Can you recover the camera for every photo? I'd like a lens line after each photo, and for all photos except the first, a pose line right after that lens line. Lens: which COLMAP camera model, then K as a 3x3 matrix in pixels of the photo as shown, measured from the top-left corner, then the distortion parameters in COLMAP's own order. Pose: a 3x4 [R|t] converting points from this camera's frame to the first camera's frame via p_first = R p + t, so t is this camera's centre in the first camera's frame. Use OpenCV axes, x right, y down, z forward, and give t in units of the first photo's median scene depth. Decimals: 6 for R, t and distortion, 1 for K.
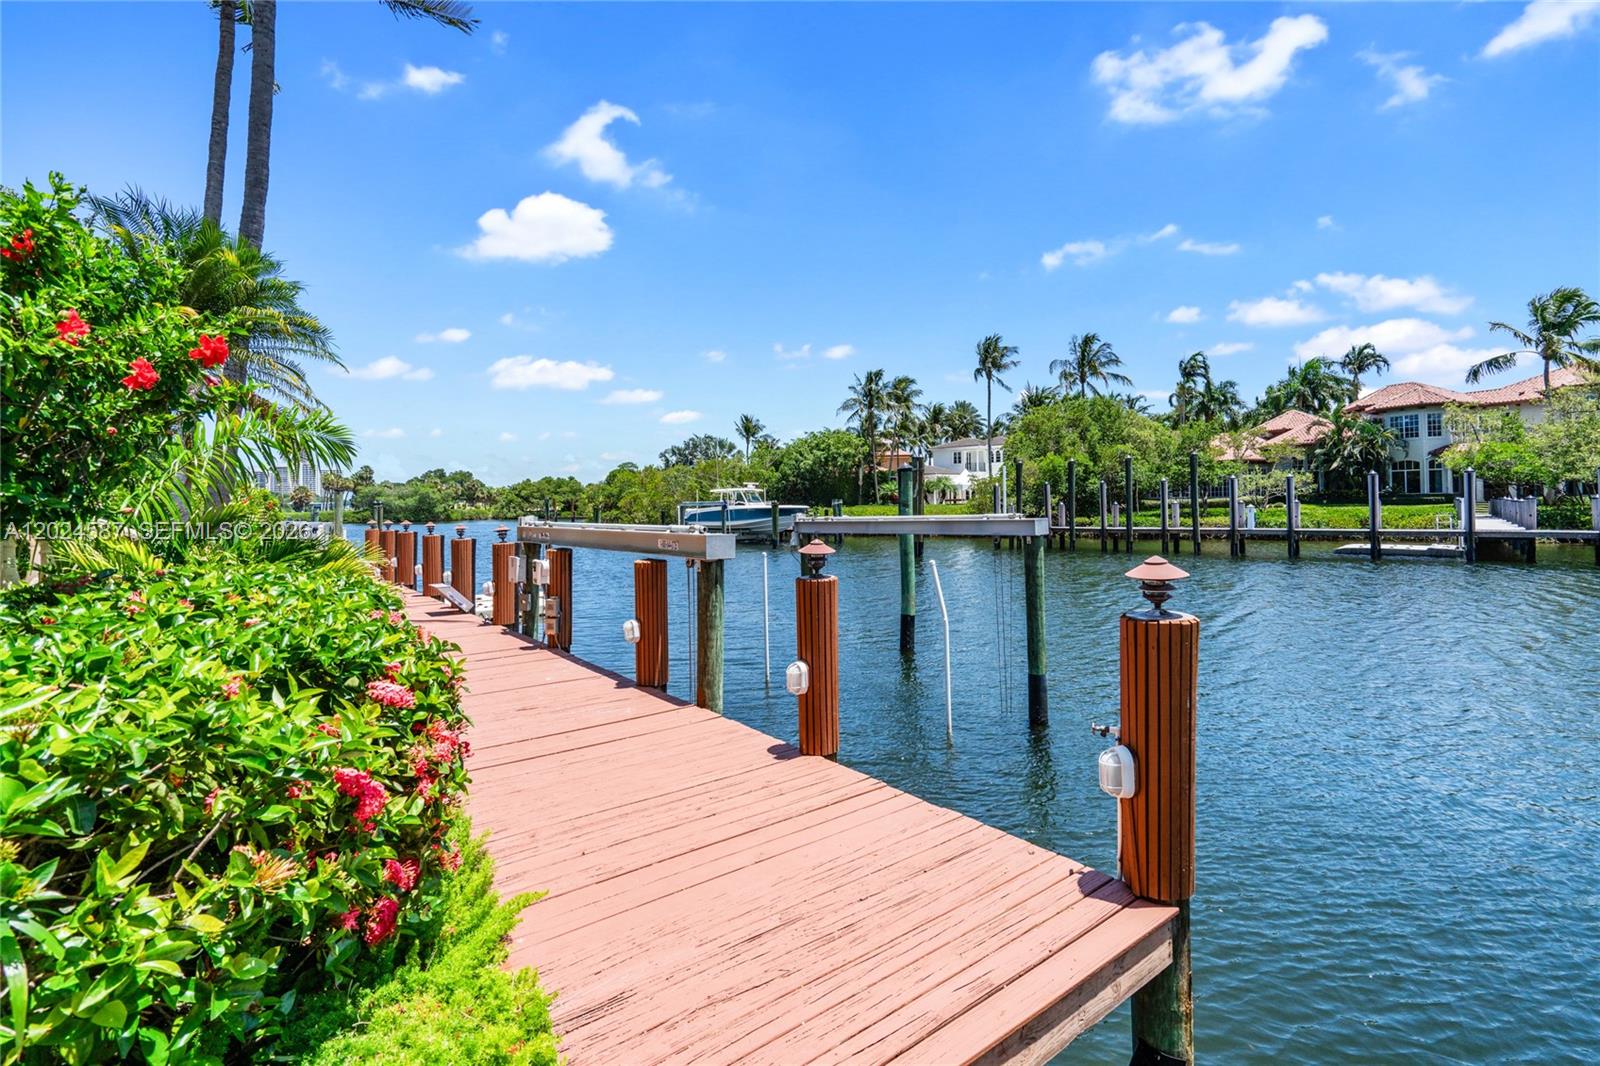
lens RADIAL K [[734.7, 0, 807.1], [0, 734.7, 529.2], [0, 0, 1]] dist [-0.014772, 0.015051]
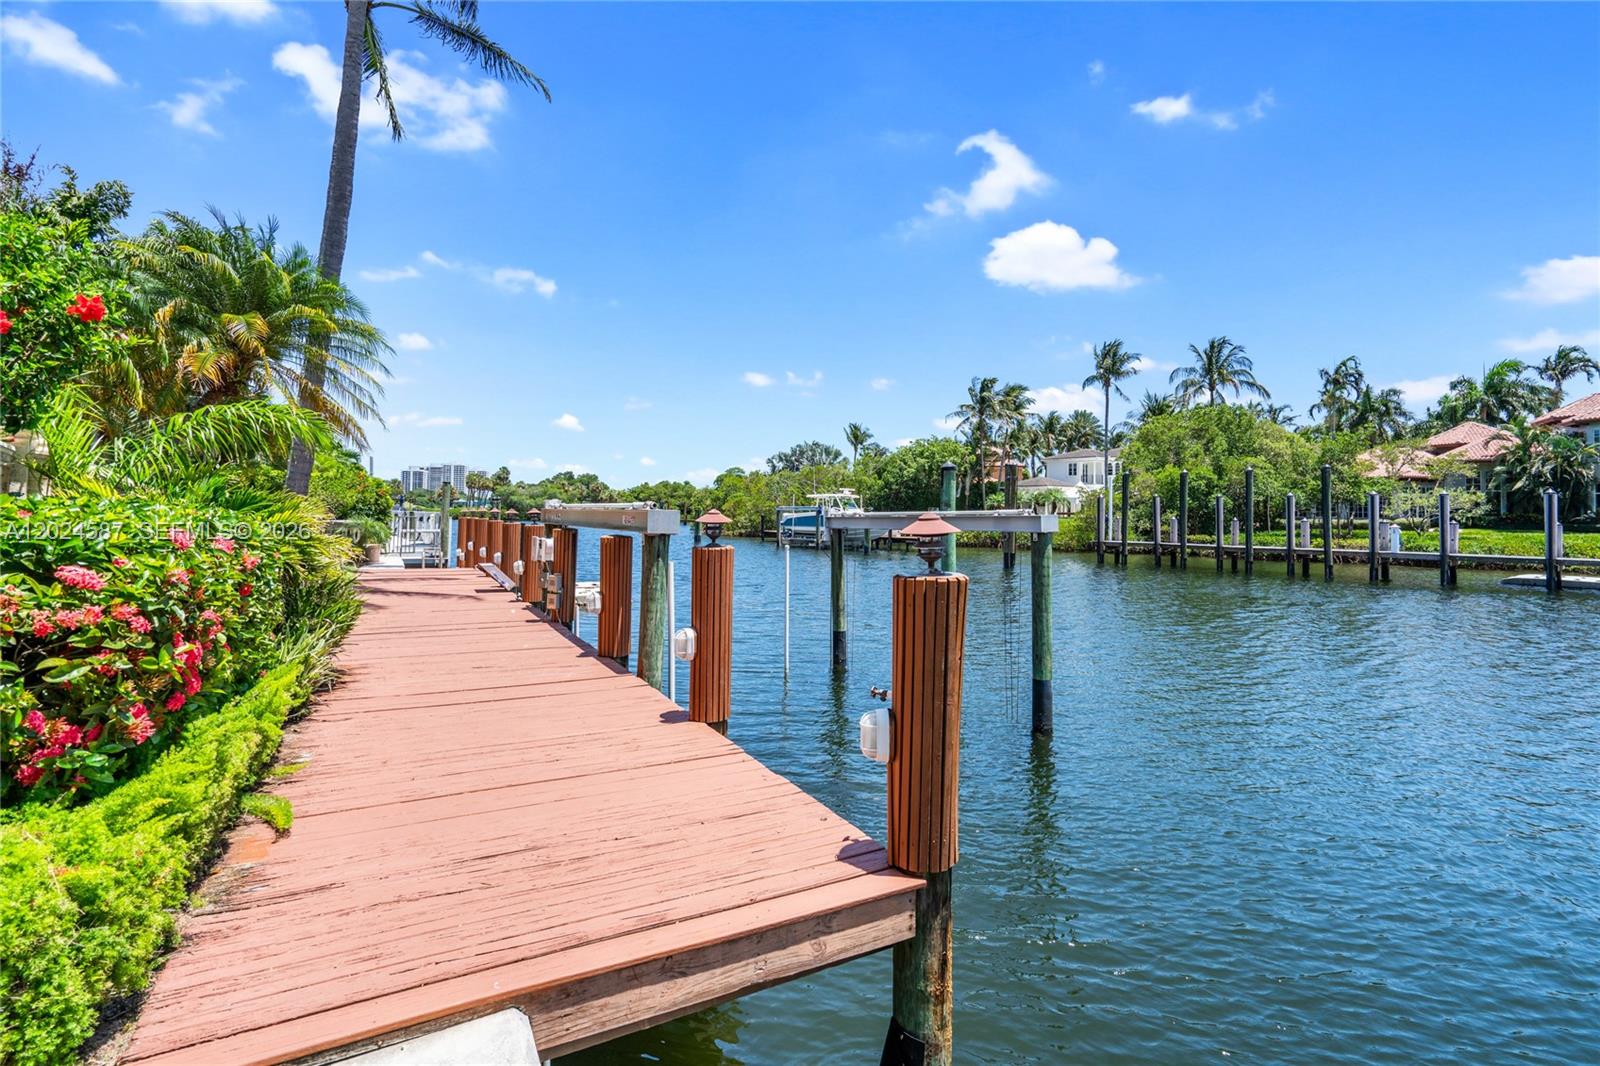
lens RADIAL K [[741.5, 0, 803.1], [0, 741.5, 519.0], [0, 0, 1]] dist [-0.001911, 0.000703]
pose [[0.986335, 0.031182, -0.161772, 0.027138], [-0.035637, 0.999059, -0.024712, 0.004330], [0.160850, 0.030140, 0.986519, 0.000602]]
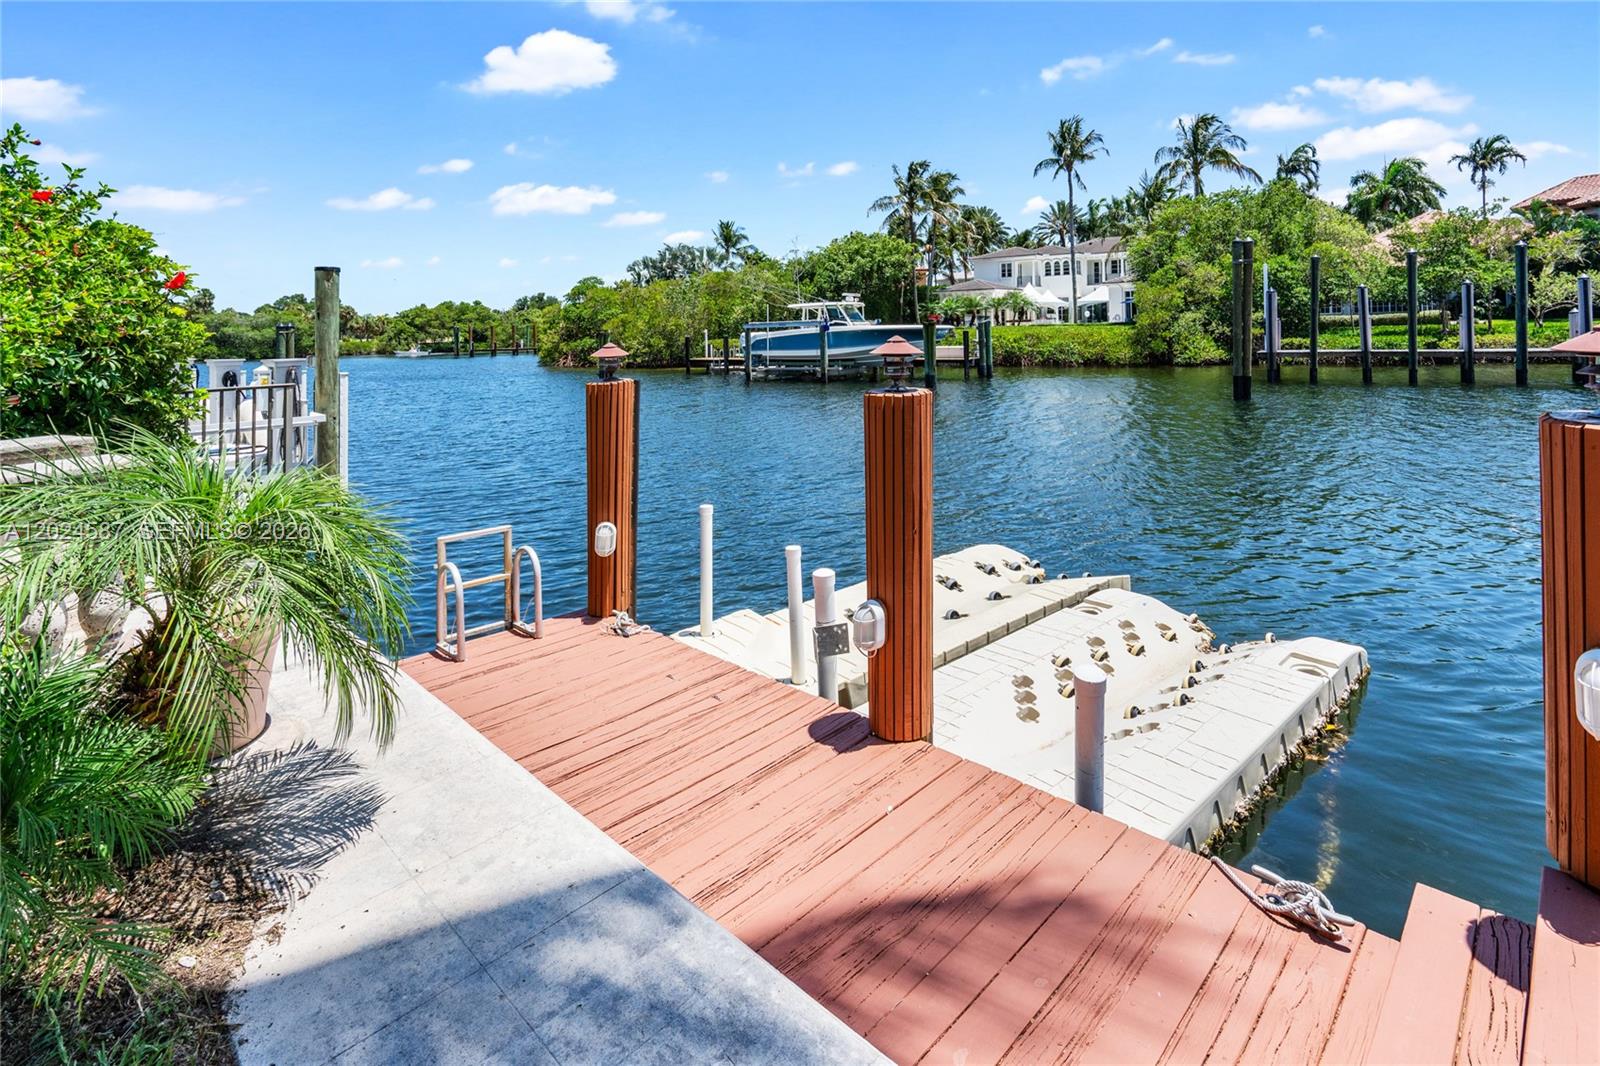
lens RADIAL K [[778.8, 0, 791.1], [0, 778.8, 346.8], [0, 0, 1]] dist [-0.002979, -0.000555]
pose [[0.992684, -0.011735, 0.120172, -0.212728], [0.013854, 0.999763, -0.016810, -0.000946], [-0.119946, 0.018352, 0.992611, 0.252784]]
